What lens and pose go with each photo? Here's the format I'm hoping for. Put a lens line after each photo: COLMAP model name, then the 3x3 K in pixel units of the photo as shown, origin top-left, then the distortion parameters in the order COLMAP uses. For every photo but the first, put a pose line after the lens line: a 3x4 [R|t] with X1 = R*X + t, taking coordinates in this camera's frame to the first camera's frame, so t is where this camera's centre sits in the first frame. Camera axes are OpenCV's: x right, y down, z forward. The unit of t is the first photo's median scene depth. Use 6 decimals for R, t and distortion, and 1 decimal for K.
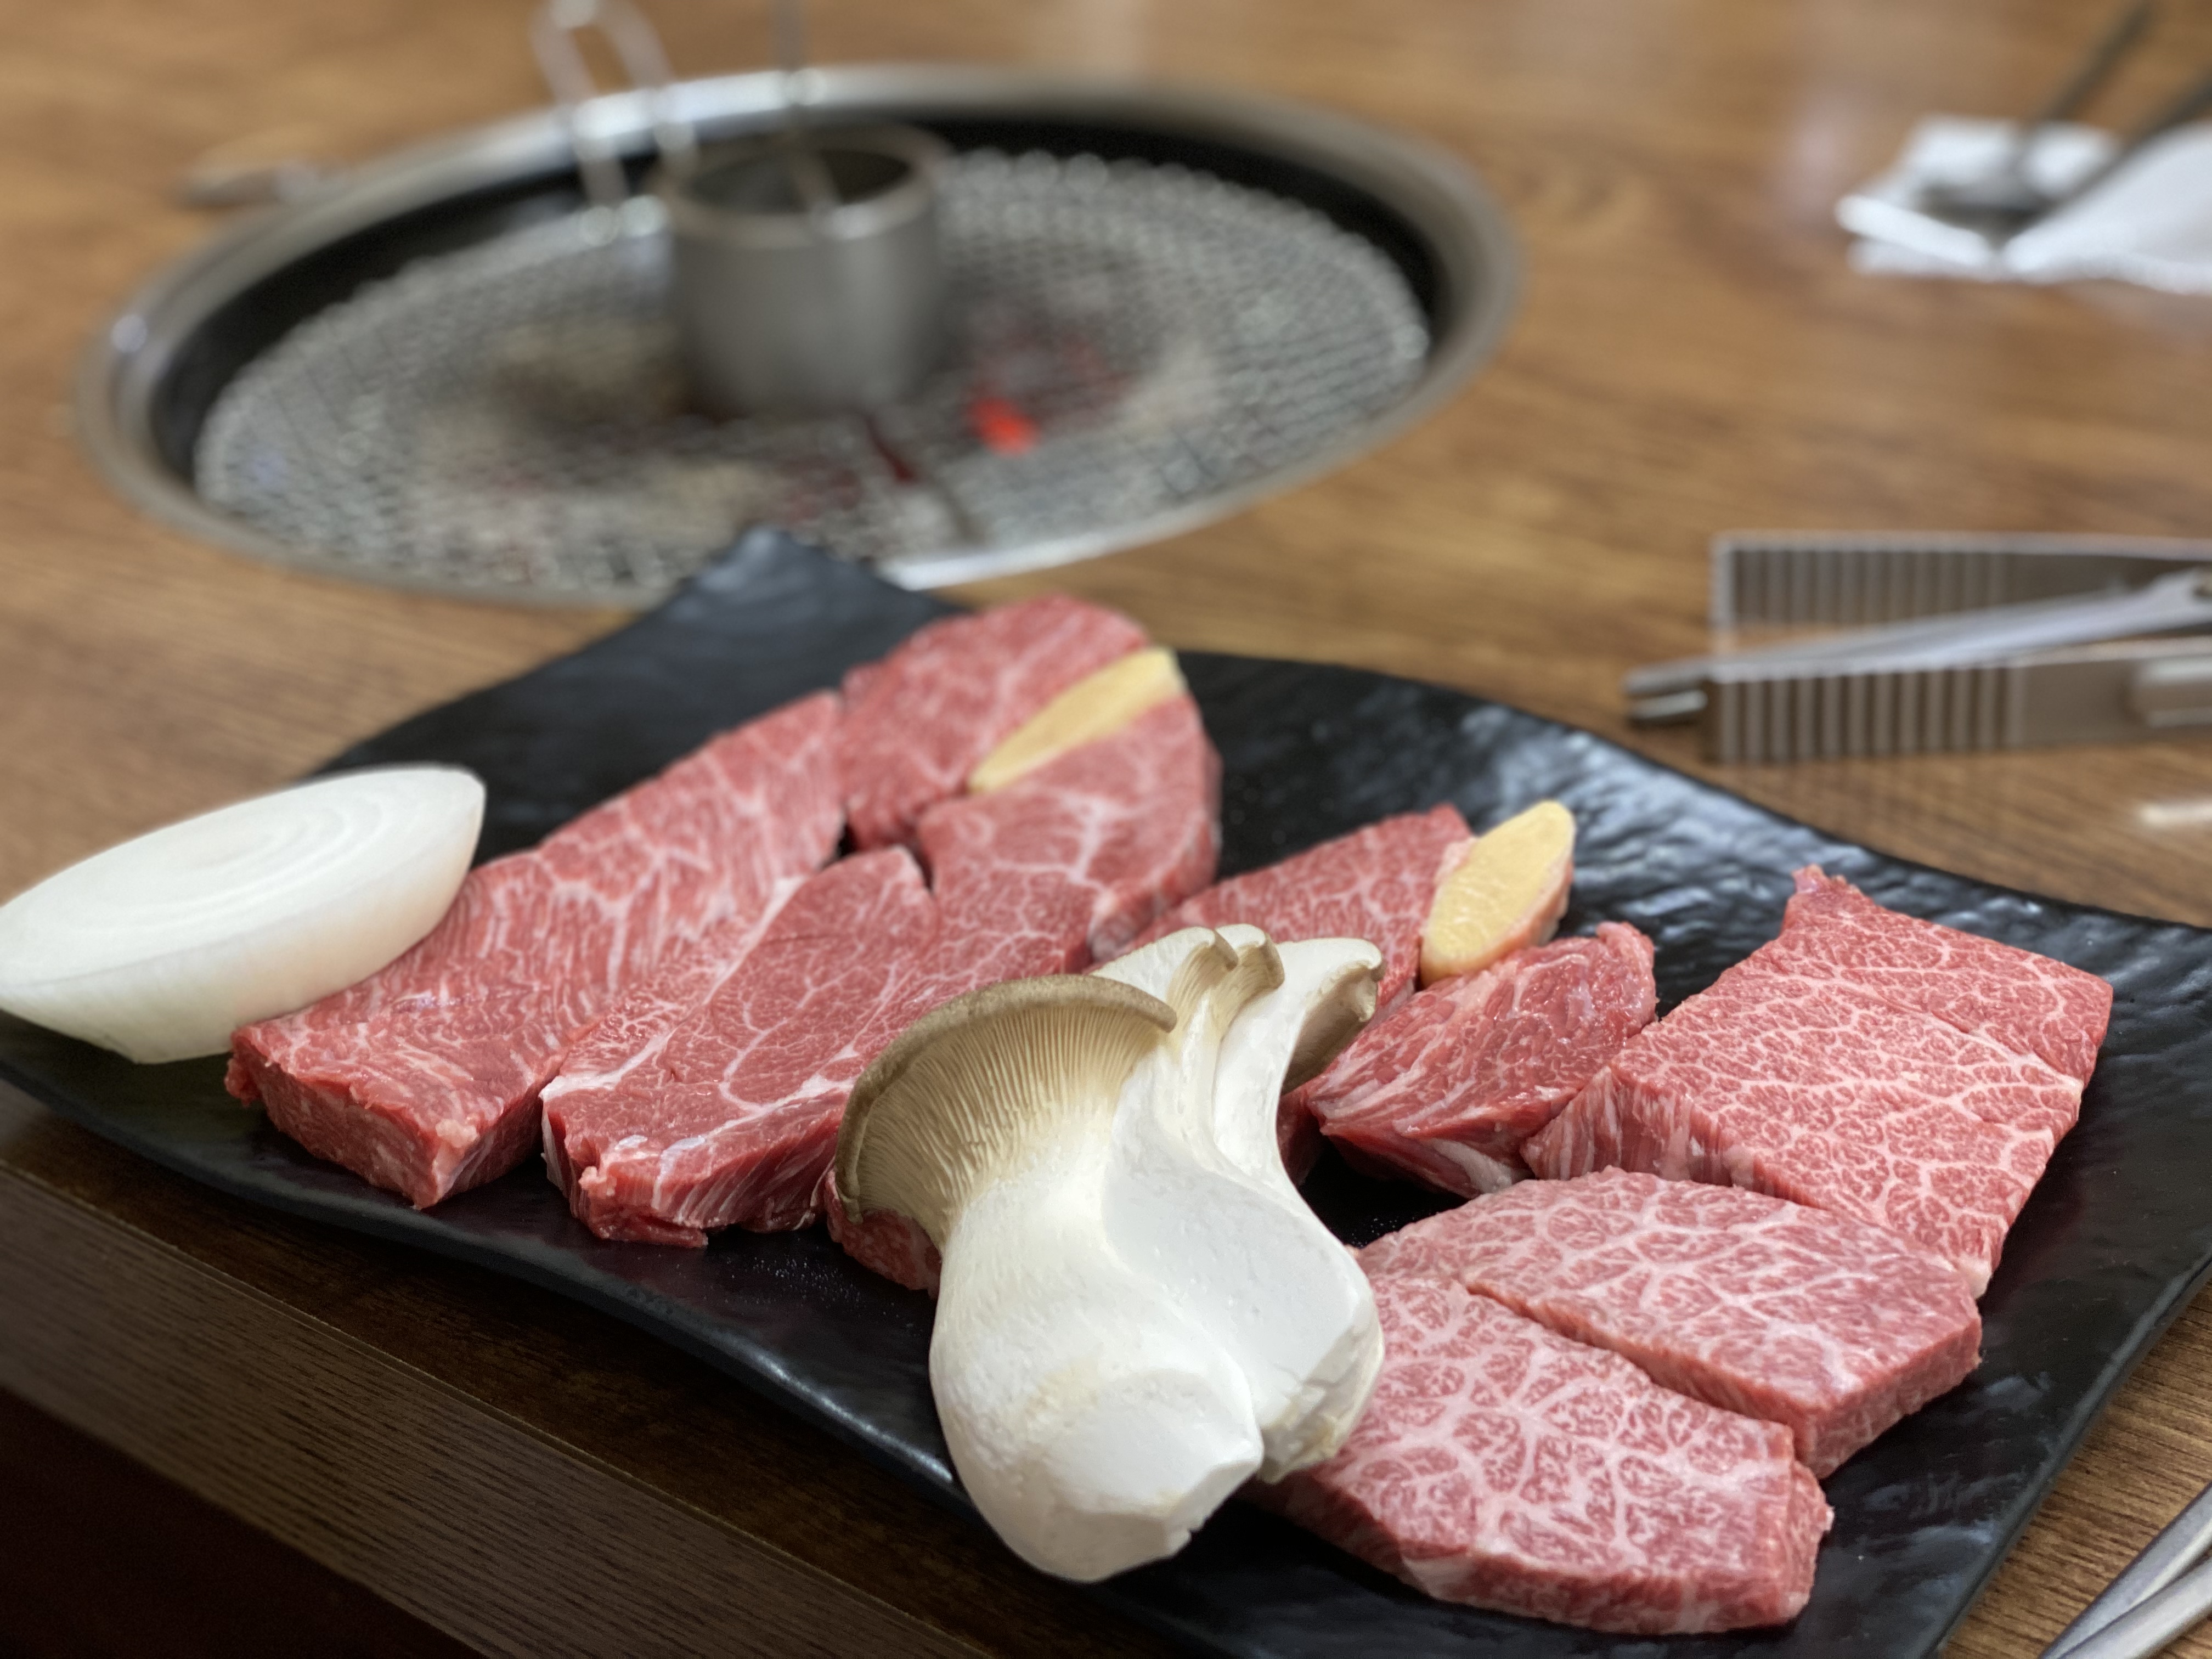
lens RADIAL K [[3329.9, 0, 1111.7], [0, 3329.9, 814.0], [0, 0, 1]] dist [0.017703, 0.000000]
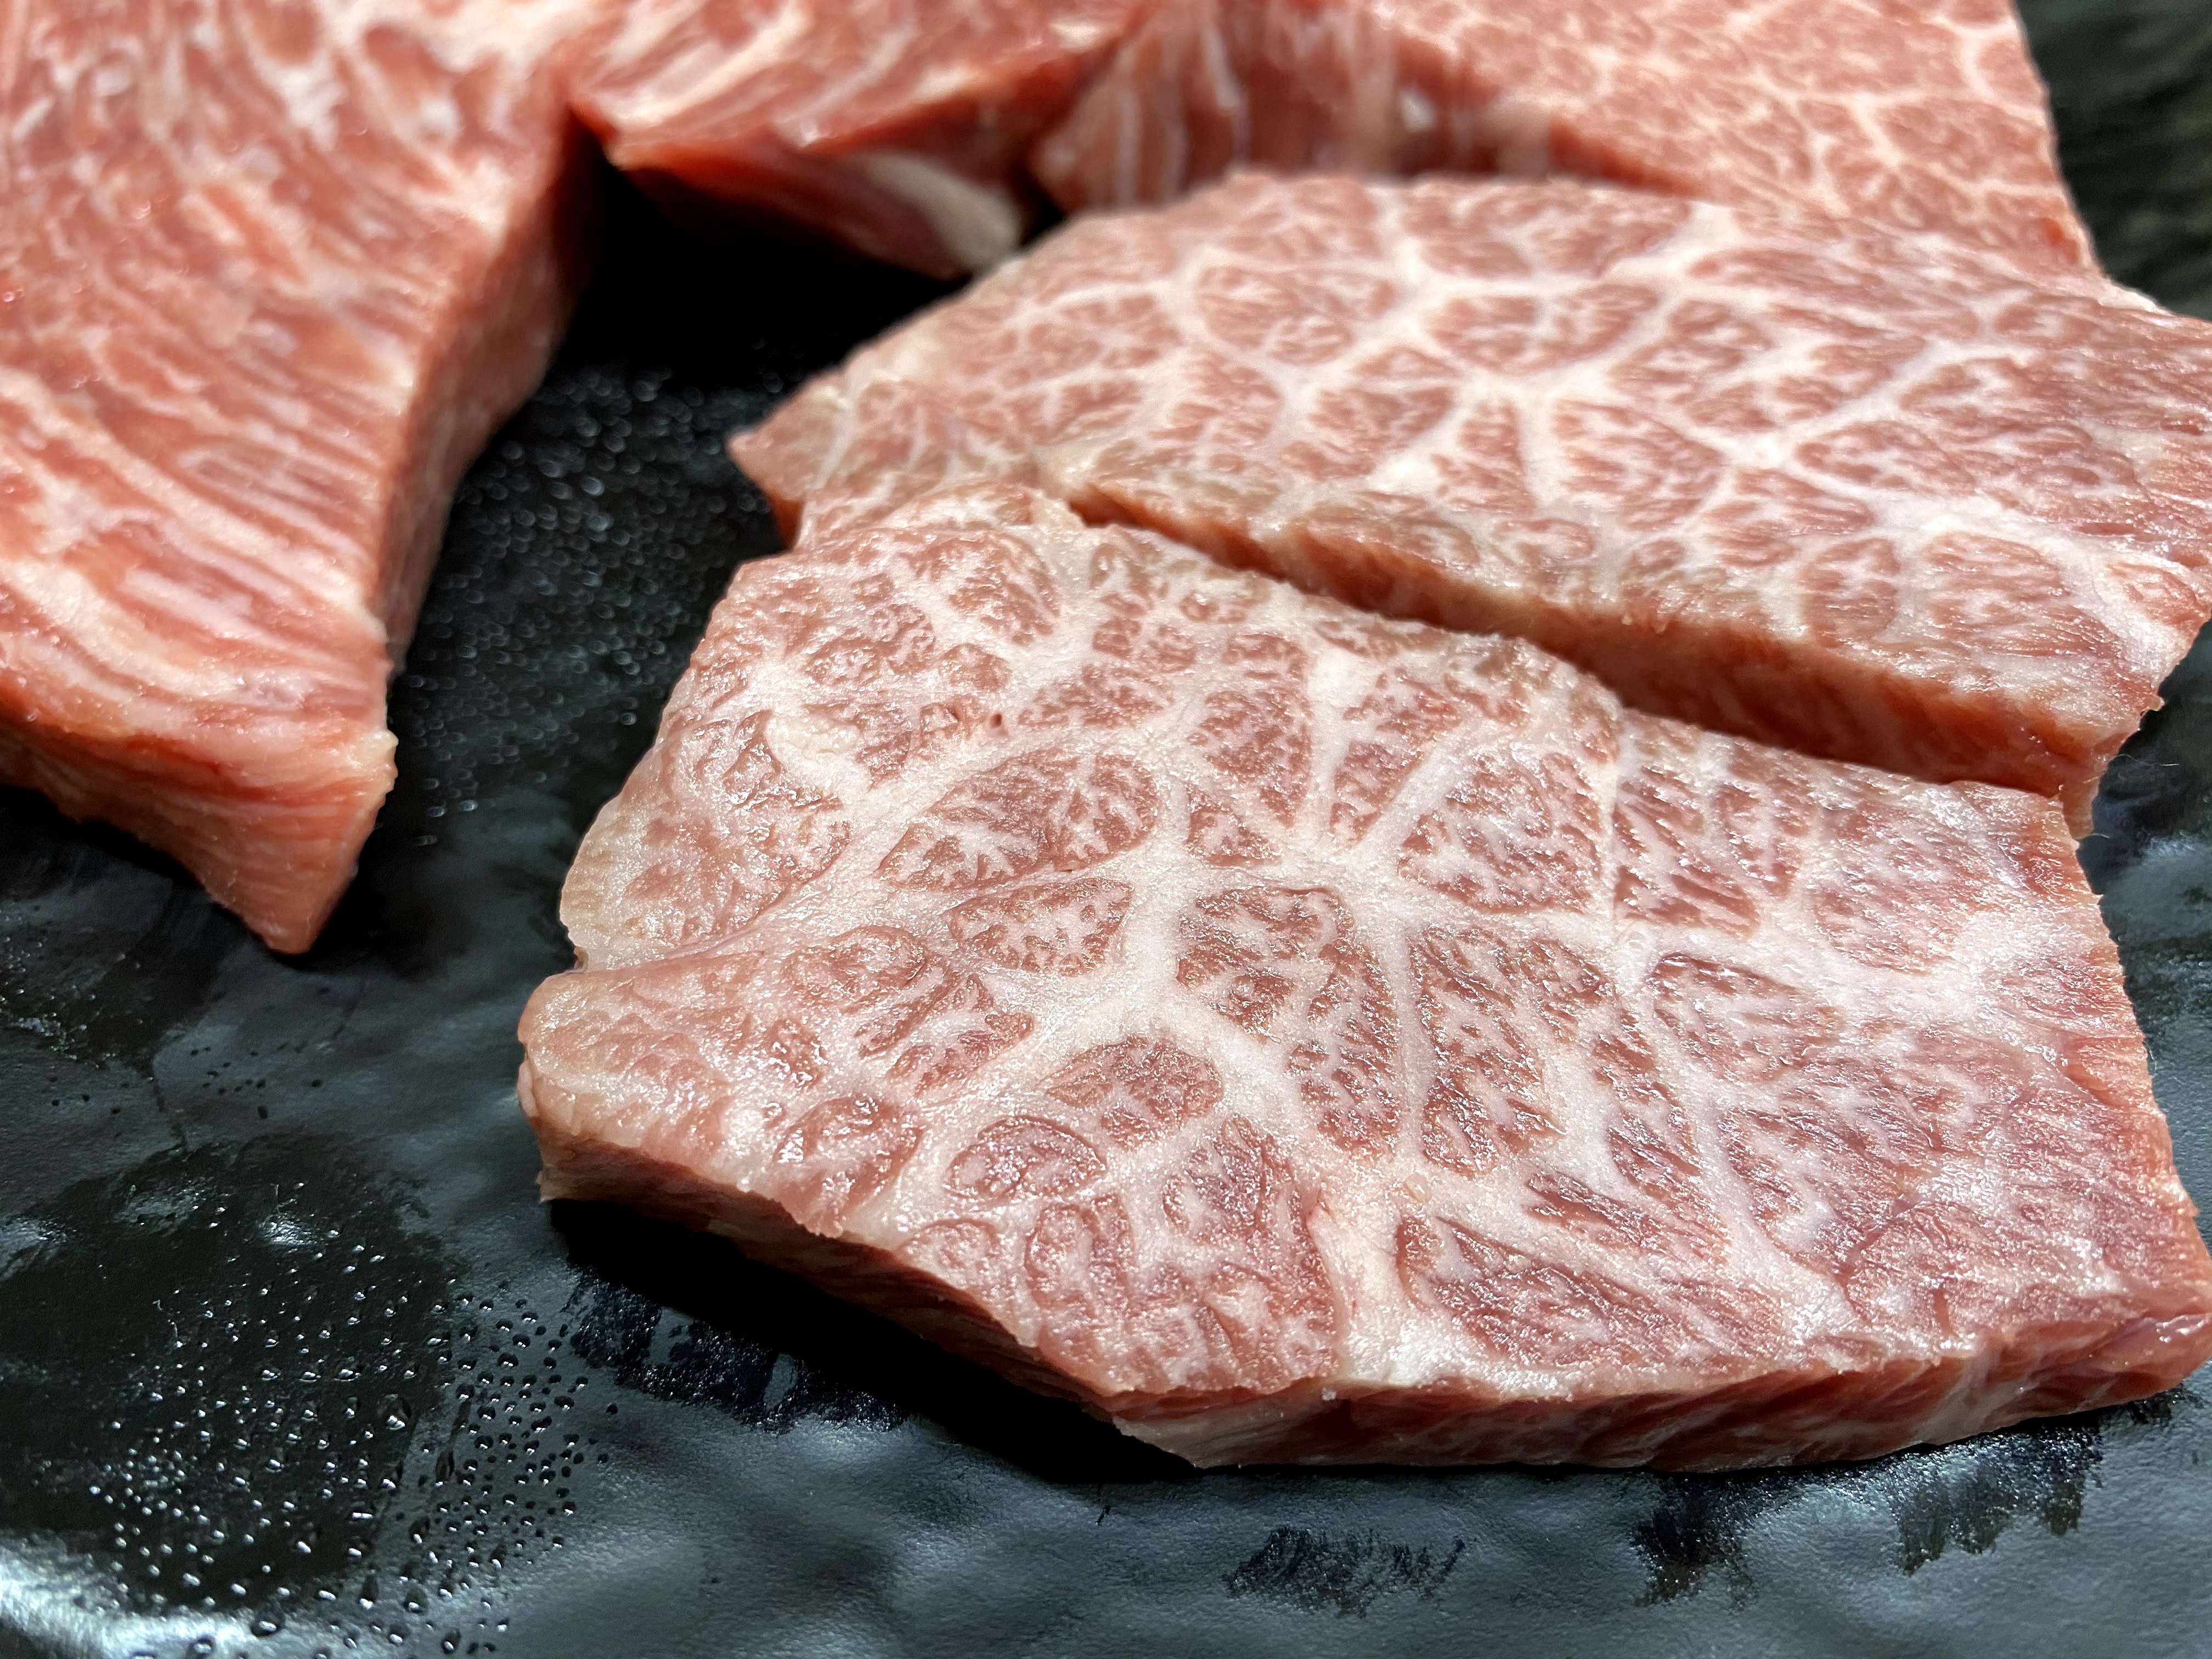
lens RADIAL K [[1665.4, 0, 1067.1], [0, 1665.4, 853.2], [0, 0, 1]] dist [0.012789, -0.013232]
pose [[0.945684, -0.197865, 0.257935, 0.043055], [0.073891, 0.903499, 0.422173, 0.086696], [-0.316577, -0.380183, 0.869045, 0.728565]]
